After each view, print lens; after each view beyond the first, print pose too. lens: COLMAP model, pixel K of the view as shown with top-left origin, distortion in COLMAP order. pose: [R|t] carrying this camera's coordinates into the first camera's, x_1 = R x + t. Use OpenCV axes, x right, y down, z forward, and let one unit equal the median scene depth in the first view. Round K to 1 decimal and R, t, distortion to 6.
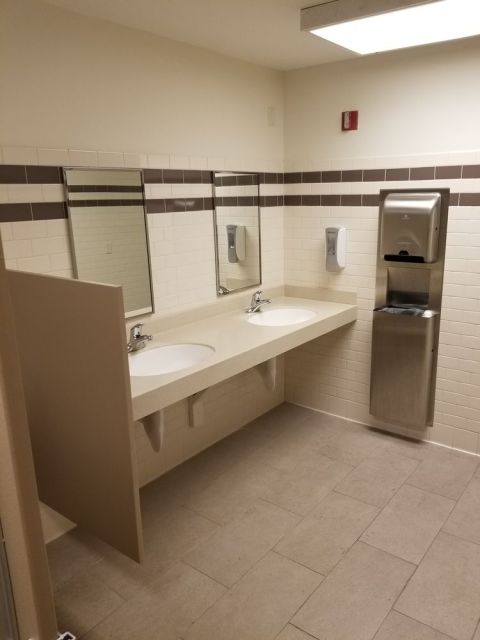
lens RADIAL K [[506.9, 0, 261.2], [0, 506.9, 321.9], [0, 0, 1]] dist [0.075457, -0.104680]
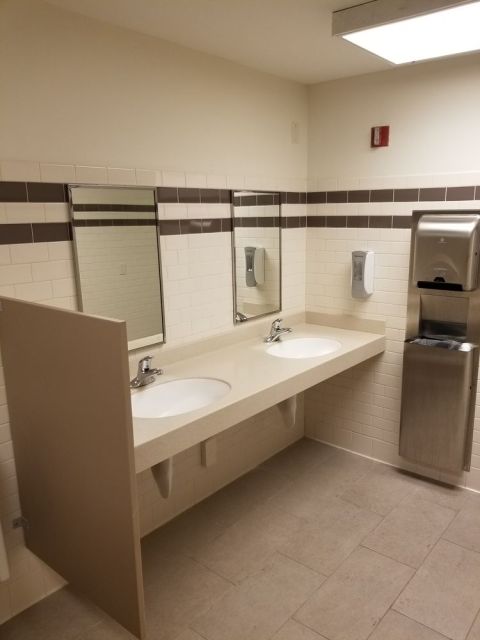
lens RADIAL K [[506.9, 0, 259.3], [0, 506.9, 324.9], [0, 0, 1]] dist [0.075457, -0.104680]
pose [[0.999348, 0.013869, -0.033330, -0.010003], [-0.014885, 0.999425, -0.030451, -0.022153], [0.032888, 0.030927, 0.998980, 0.081065]]
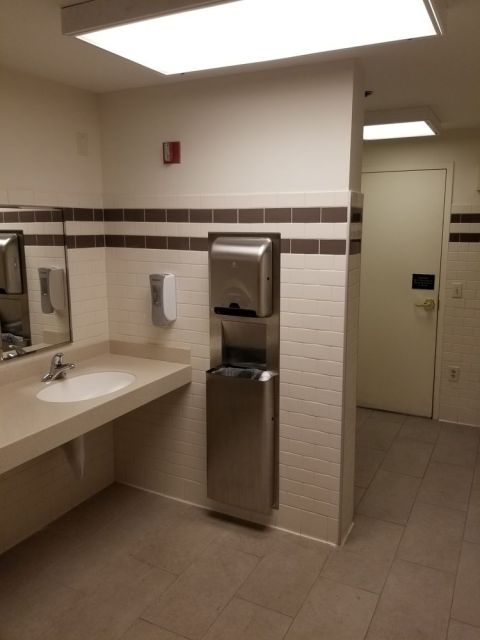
lens RADIAL K [[506.9, 0, 256.8], [0, 506.9, 309.2], [0, 0, 1]] dist [0.075457, -0.104680]
pose [[0.984739, -0.007060, 0.173892, 0.168157], [0.023036, 0.995673, -0.090030, -0.051758], [-0.172504, 0.092662, 0.980641, 0.162028]]
